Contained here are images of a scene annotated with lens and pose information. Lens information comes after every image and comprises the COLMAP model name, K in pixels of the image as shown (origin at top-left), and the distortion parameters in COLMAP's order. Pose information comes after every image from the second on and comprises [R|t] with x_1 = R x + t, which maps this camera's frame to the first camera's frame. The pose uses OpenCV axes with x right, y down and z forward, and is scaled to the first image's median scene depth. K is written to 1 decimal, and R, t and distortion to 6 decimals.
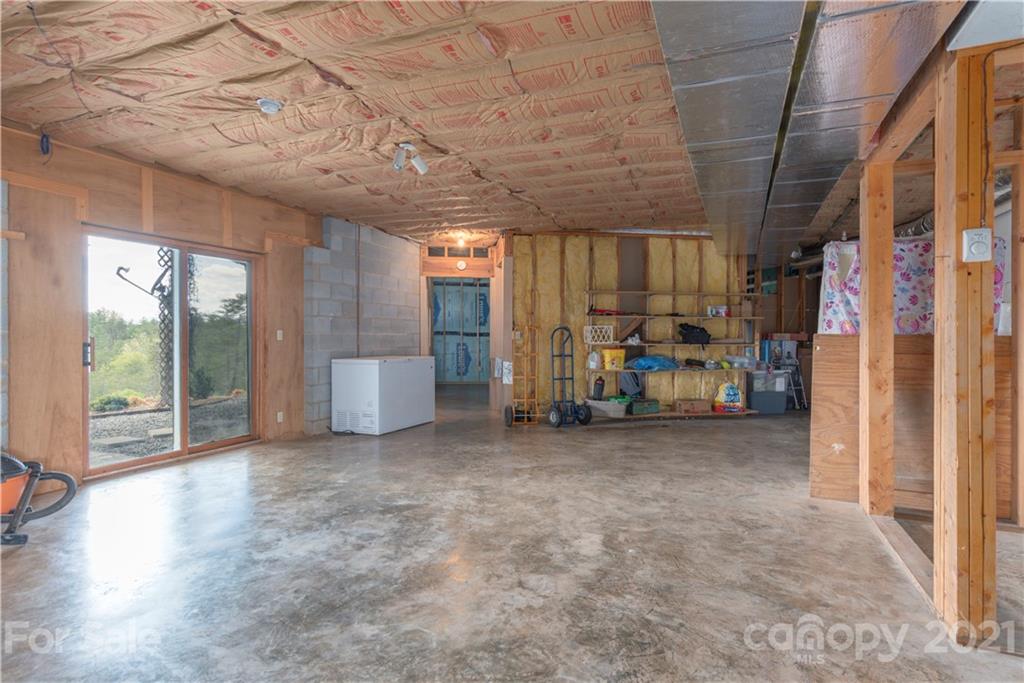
lens RADIAL K [[550.5, 0, 504.3], [0, 550.5, 339.0], [0, 0, 1]] dist [-0.001063, 0.000382]
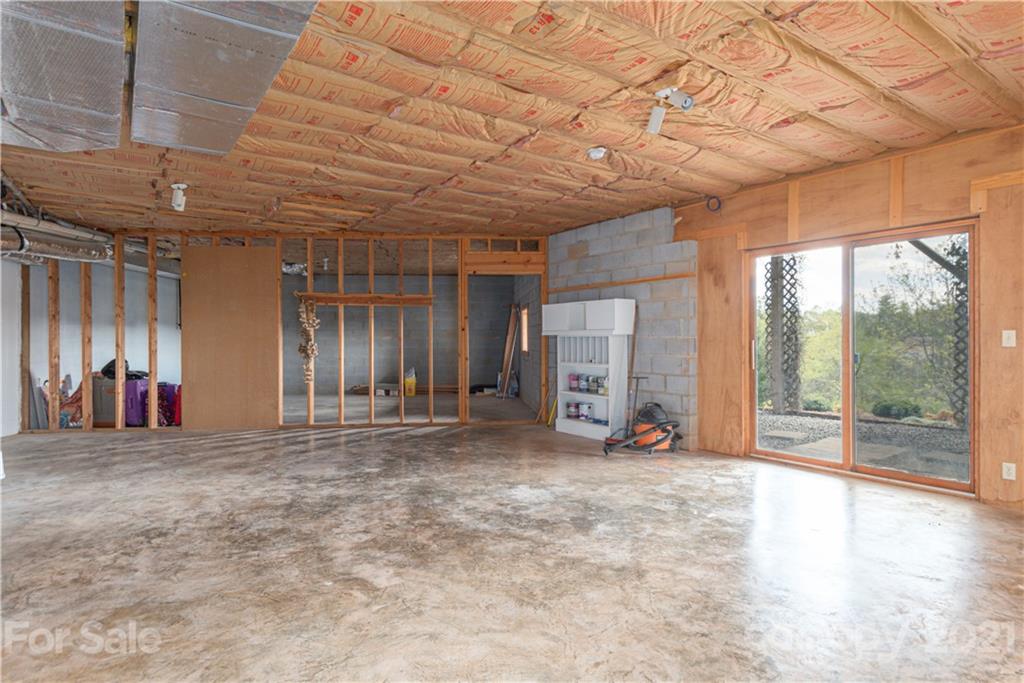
lens RADIAL K [[550.5, 0, 503.9], [0, 550.5, 340.7], [0, 0, 1]] dist [-0.001063, 0.000382]
pose [[-0.537383, 0.000817, -0.843338, 0.821307], [-0.005408, 0.999976, 0.004414, -0.004309], [0.843321, 0.006933, -0.537366, 1.718670]]
